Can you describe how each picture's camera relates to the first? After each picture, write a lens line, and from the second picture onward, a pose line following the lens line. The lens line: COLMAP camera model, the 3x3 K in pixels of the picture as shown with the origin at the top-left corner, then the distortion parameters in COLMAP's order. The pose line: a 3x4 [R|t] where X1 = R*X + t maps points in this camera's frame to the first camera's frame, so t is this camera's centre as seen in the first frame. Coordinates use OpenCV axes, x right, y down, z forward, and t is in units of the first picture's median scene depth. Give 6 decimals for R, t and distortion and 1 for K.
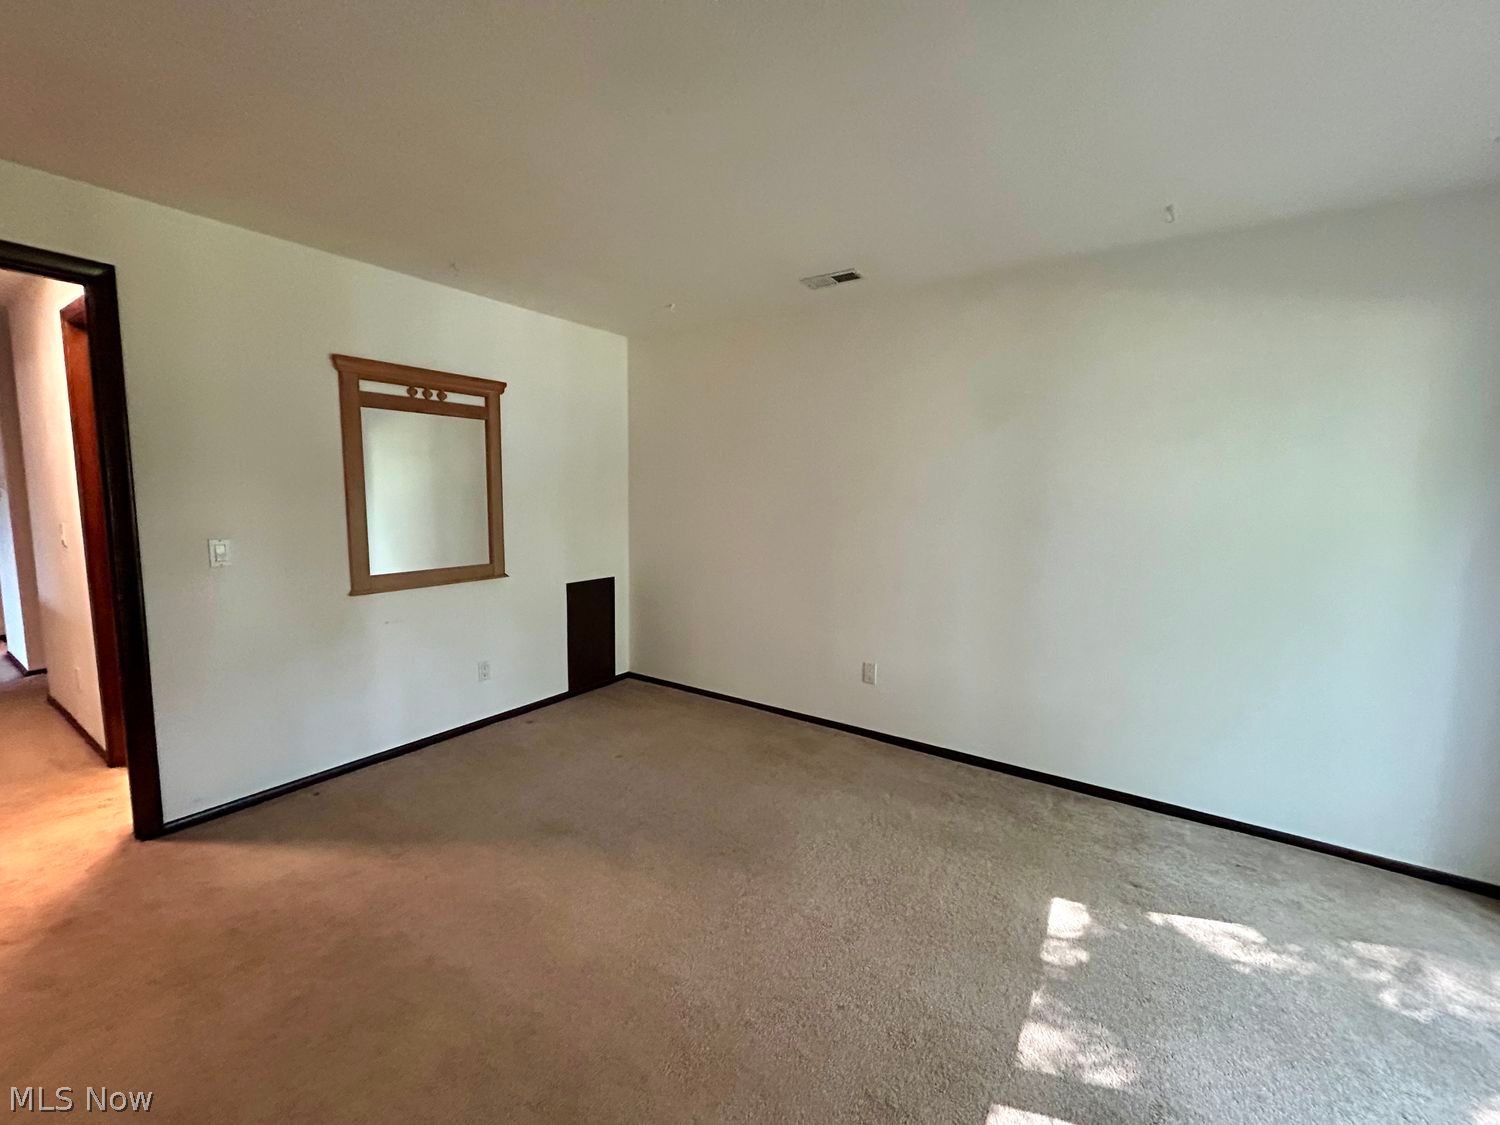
lens RADIAL K [[601.5, 0, 746.4], [0, 601.5, 558.9], [0, 0, 1]] dist [0.000331, 0.000757]
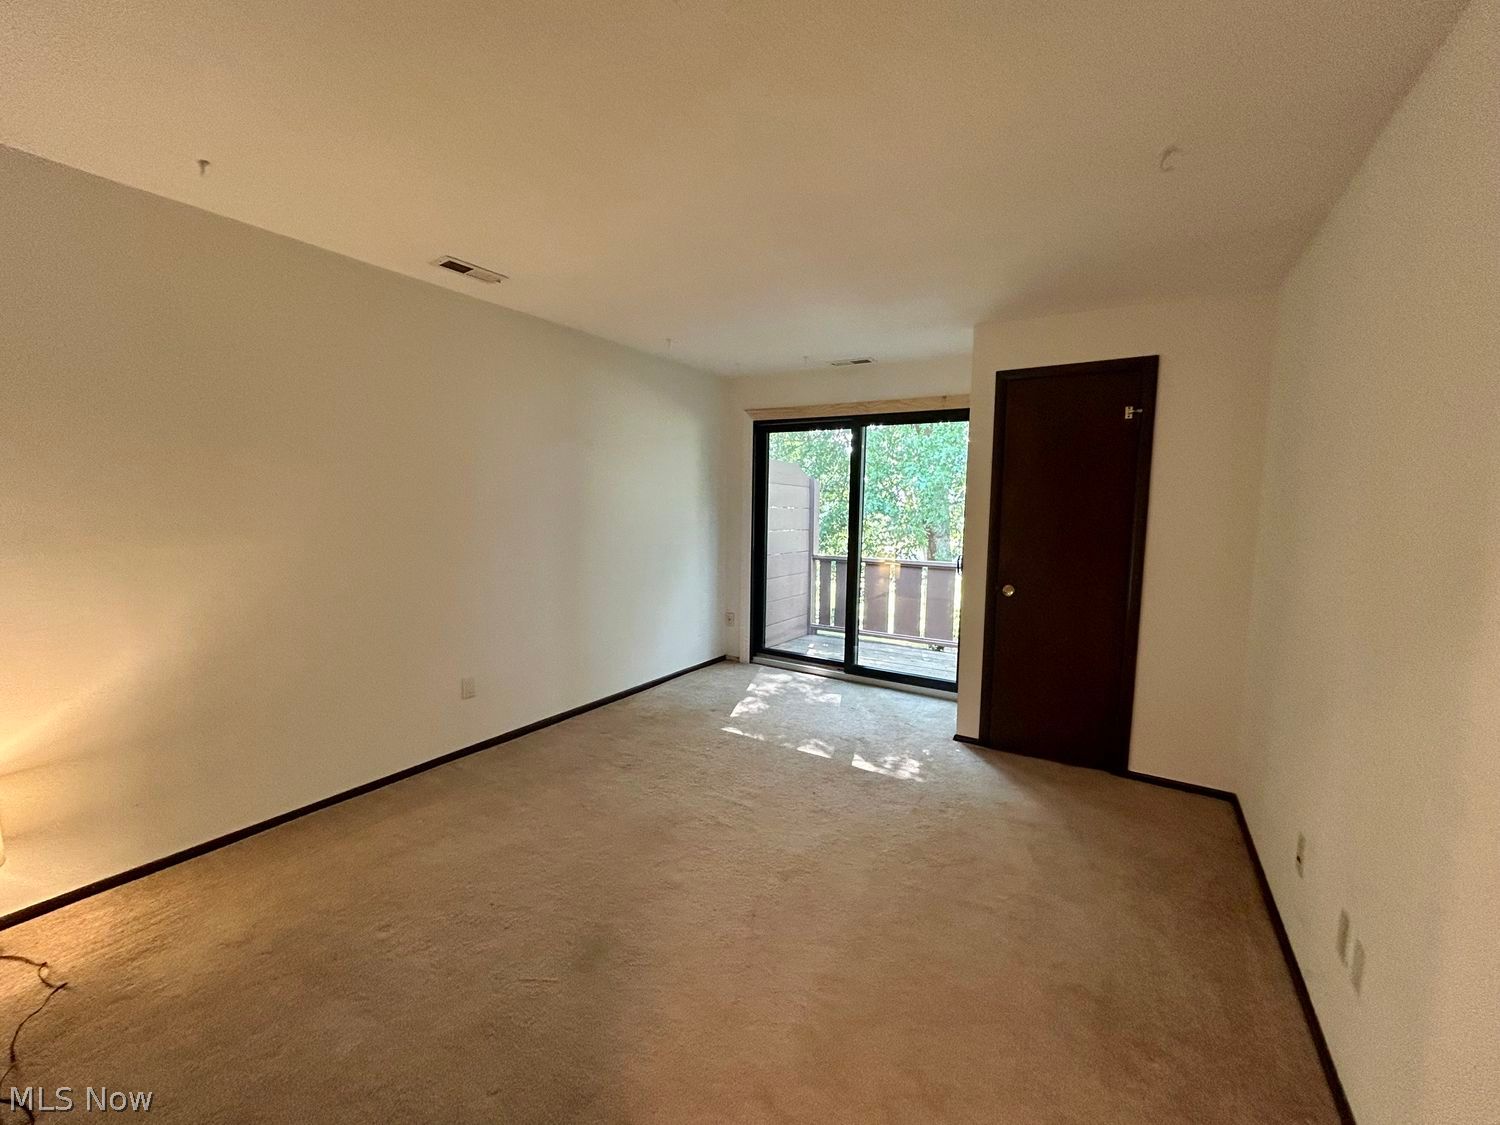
lens RADIAL K [[601.5, 0, 752.5], [0, 601.5, 563.4], [0, 0, 1]] dist [0.000331, 0.000757]
pose [[-0.028501, -0.124332, 0.991831, -1.095480], [0.086729, 0.988185, 0.126367, -0.130244], [-0.995824, 0.089622, -0.017381, 0.816644]]
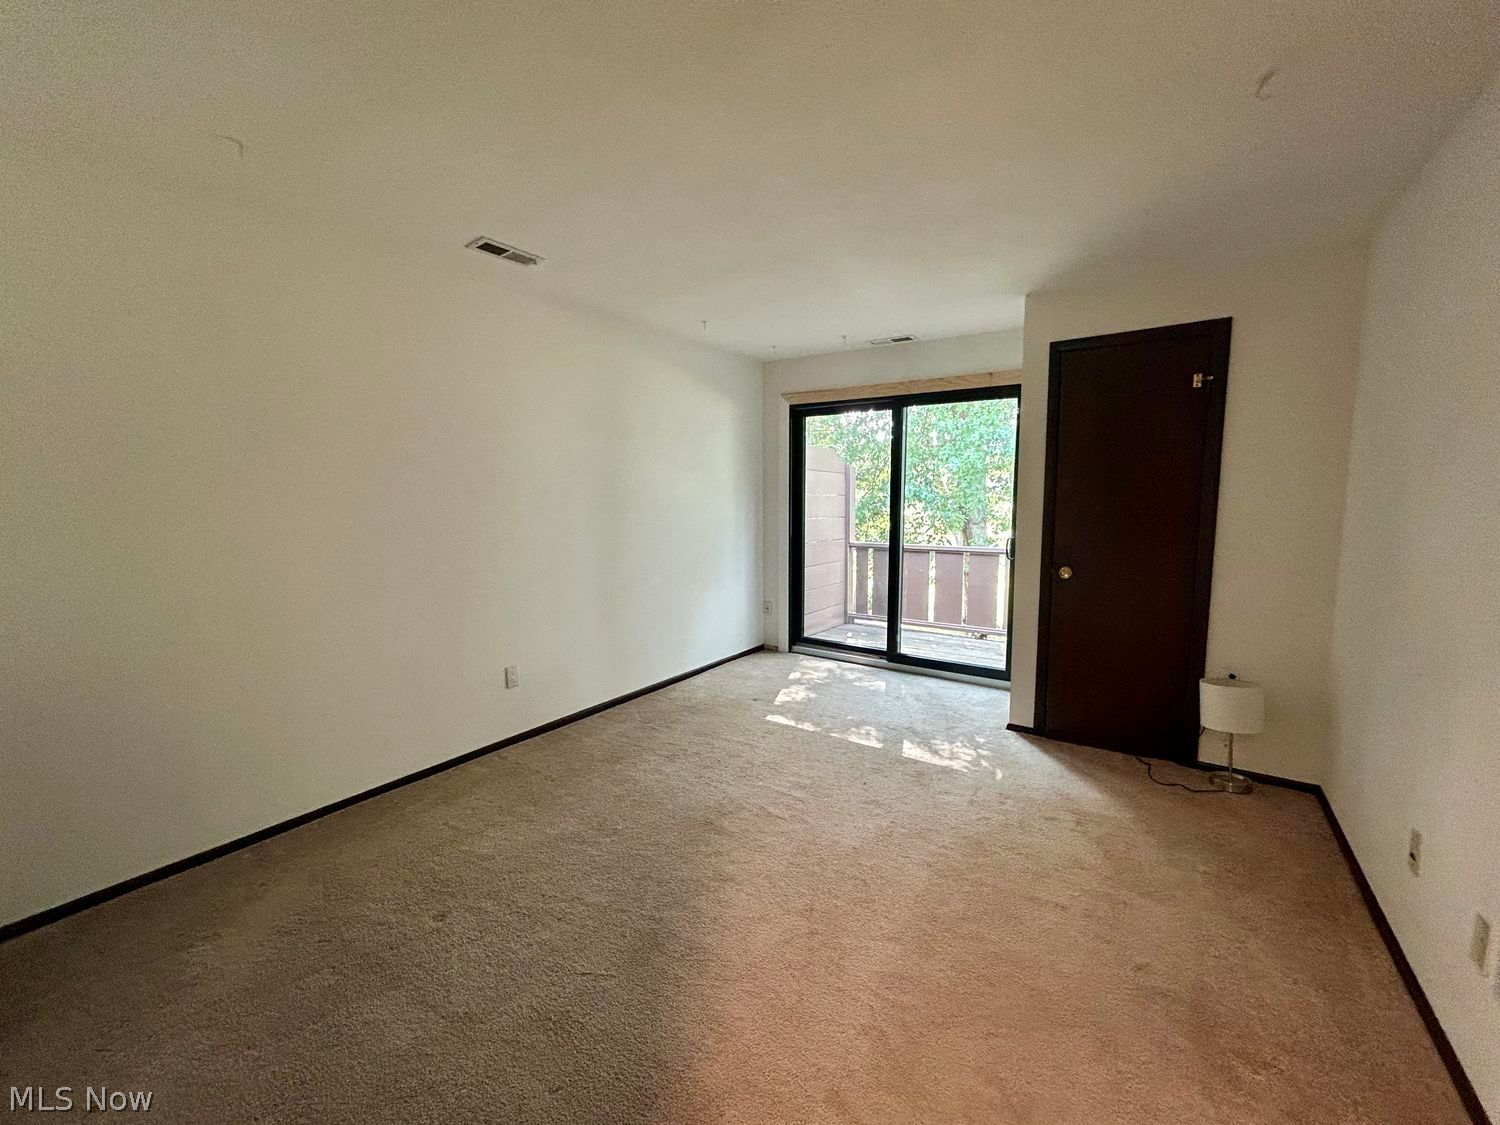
lens RADIAL K [[601.5, 0, 752.9], [0, 601.5, 563.3], [0, 0, 1]] dist [0.000331, 0.000757]
pose [[0.014412, -0.135812, 0.990630, -1.058677], [0.106374, 0.985319, 0.133536, -0.110340], [-0.994222, 0.103453, 0.028647, 0.854079]]
